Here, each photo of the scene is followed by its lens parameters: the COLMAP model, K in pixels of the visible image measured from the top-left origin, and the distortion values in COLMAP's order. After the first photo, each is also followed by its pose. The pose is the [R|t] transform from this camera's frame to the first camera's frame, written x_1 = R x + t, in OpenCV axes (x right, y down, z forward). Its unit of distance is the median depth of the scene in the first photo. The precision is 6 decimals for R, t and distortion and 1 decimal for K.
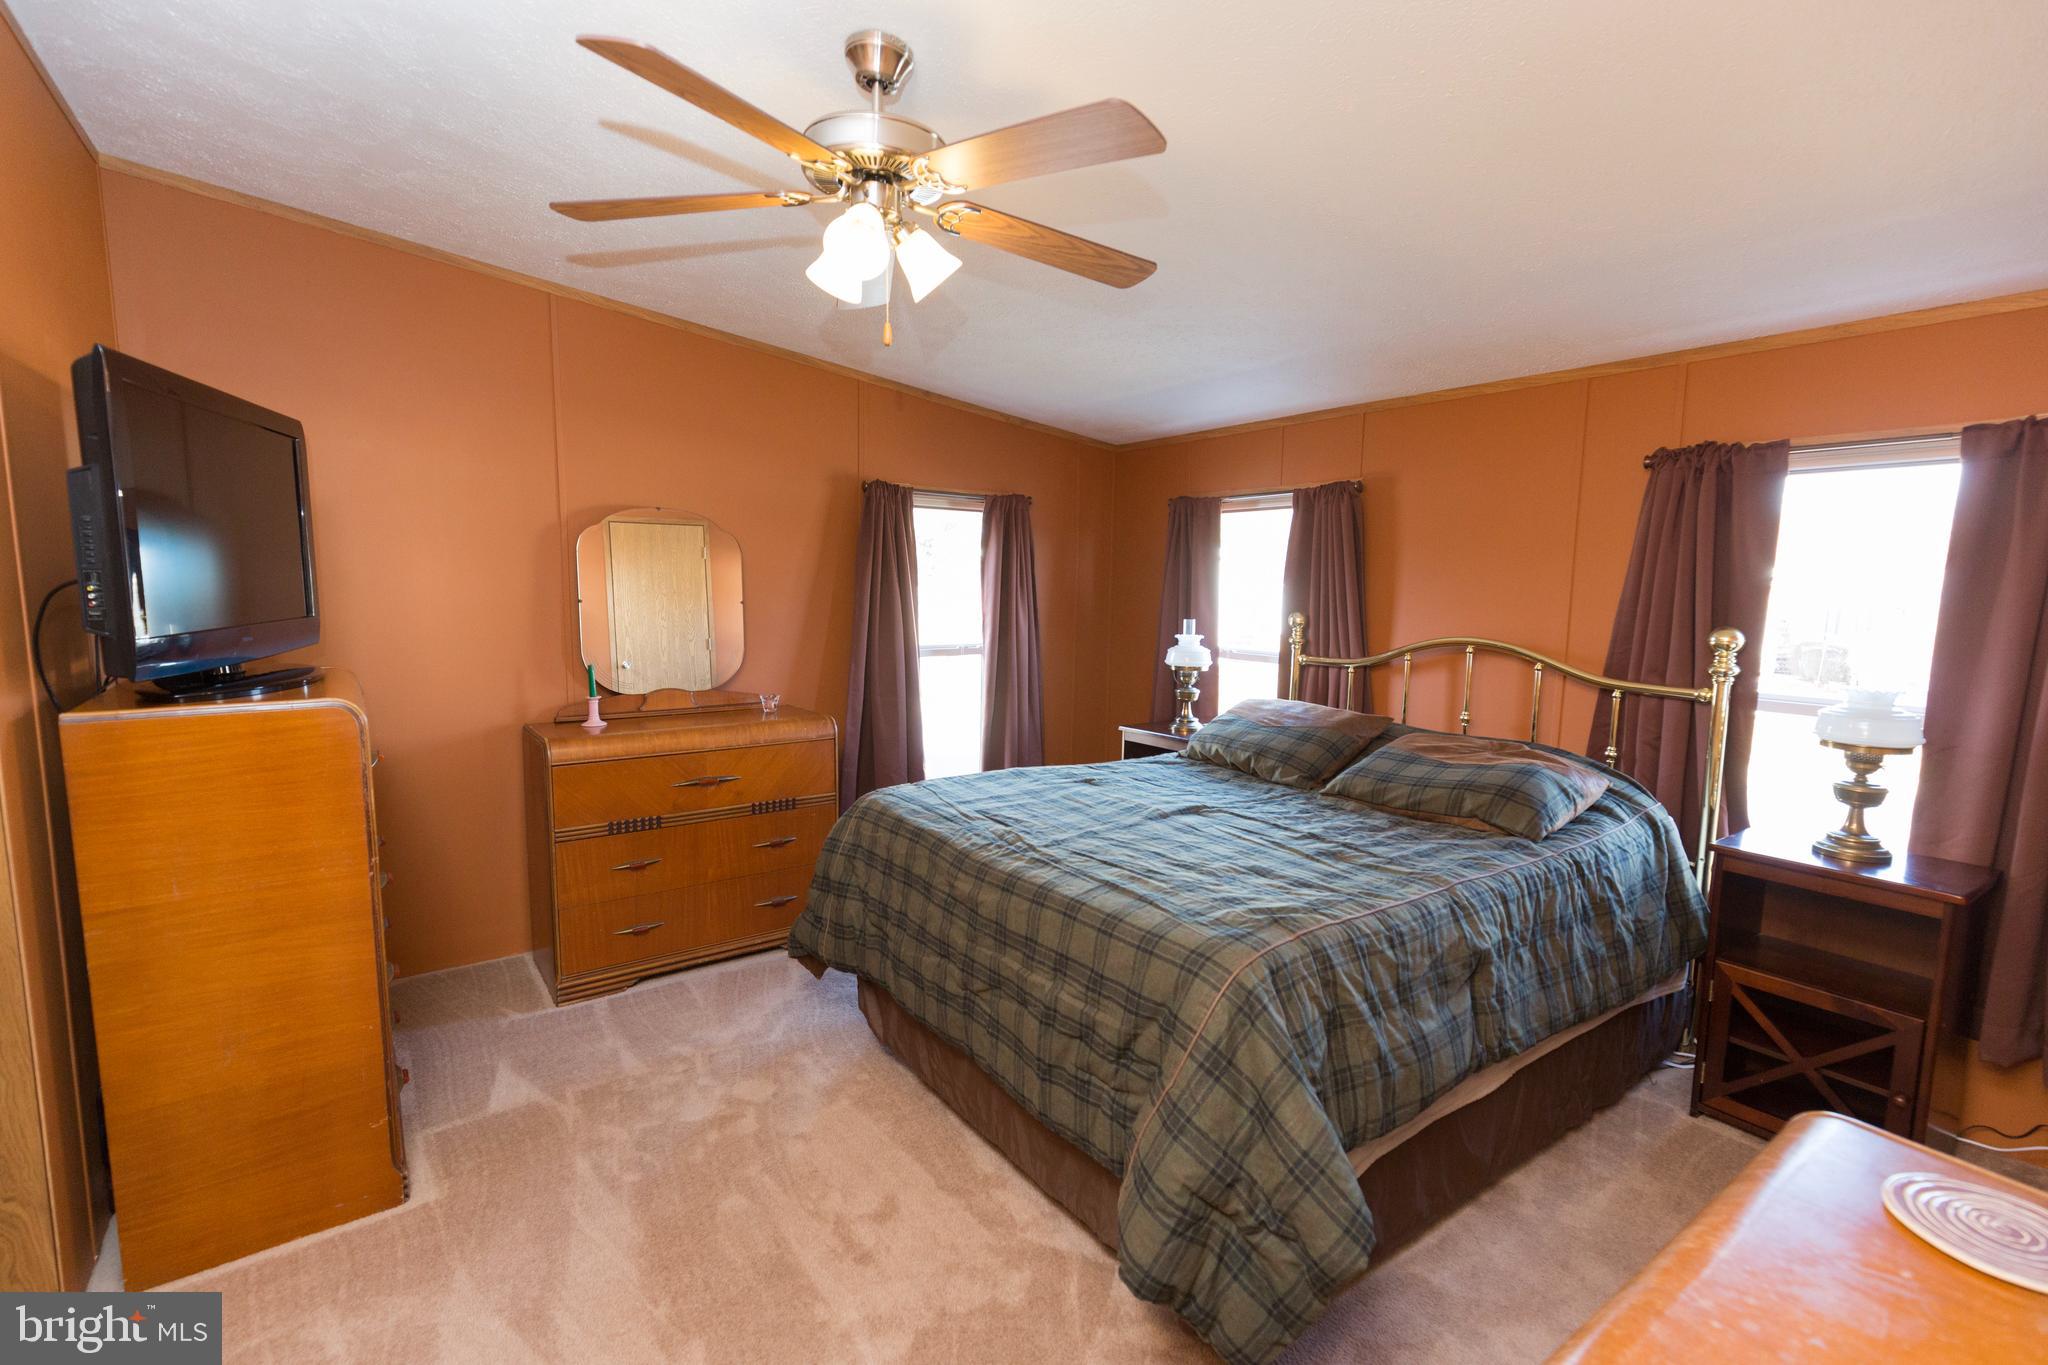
lens RADIAL K [[934.7, 0, 1024.0], [0, 934.7, 682.5], [0, 0, 1]] dist [0.014105, -0.000225]
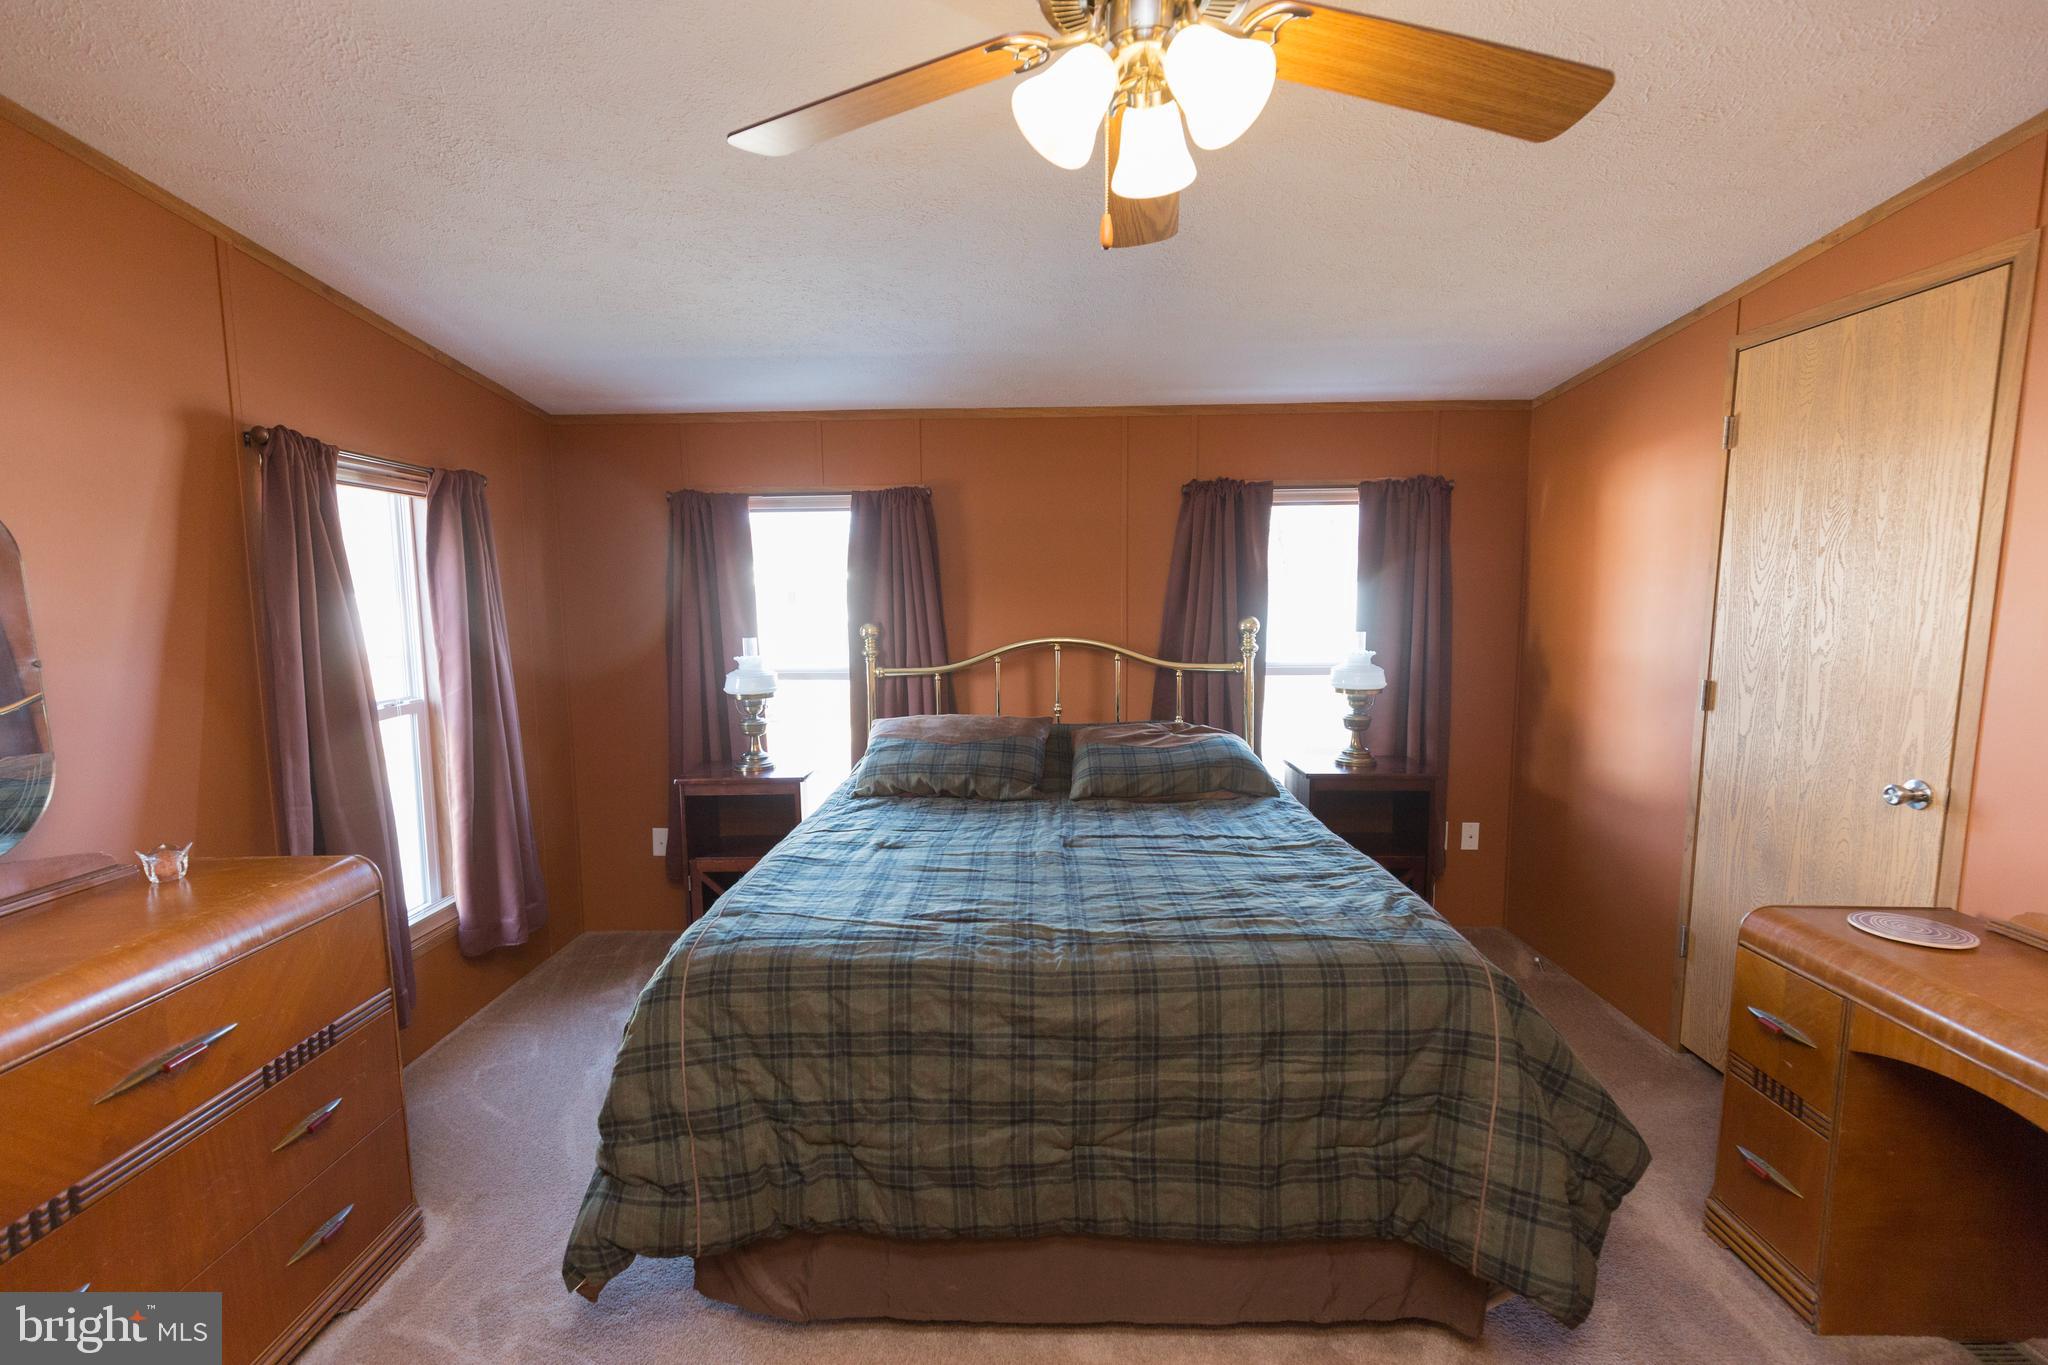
lens RADIAL K [[919.4, 0, 1010.3], [0, 919.4, 689.2], [0, 0, 1]] dist [0.010443, -0.000743]
pose [[0.595385, -0.110036, 0.795870, -0.555235], [0.107134, 0.992604, 0.057090, -0.070082], [-0.796266, 0.051275, 0.602770, 0.506348]]
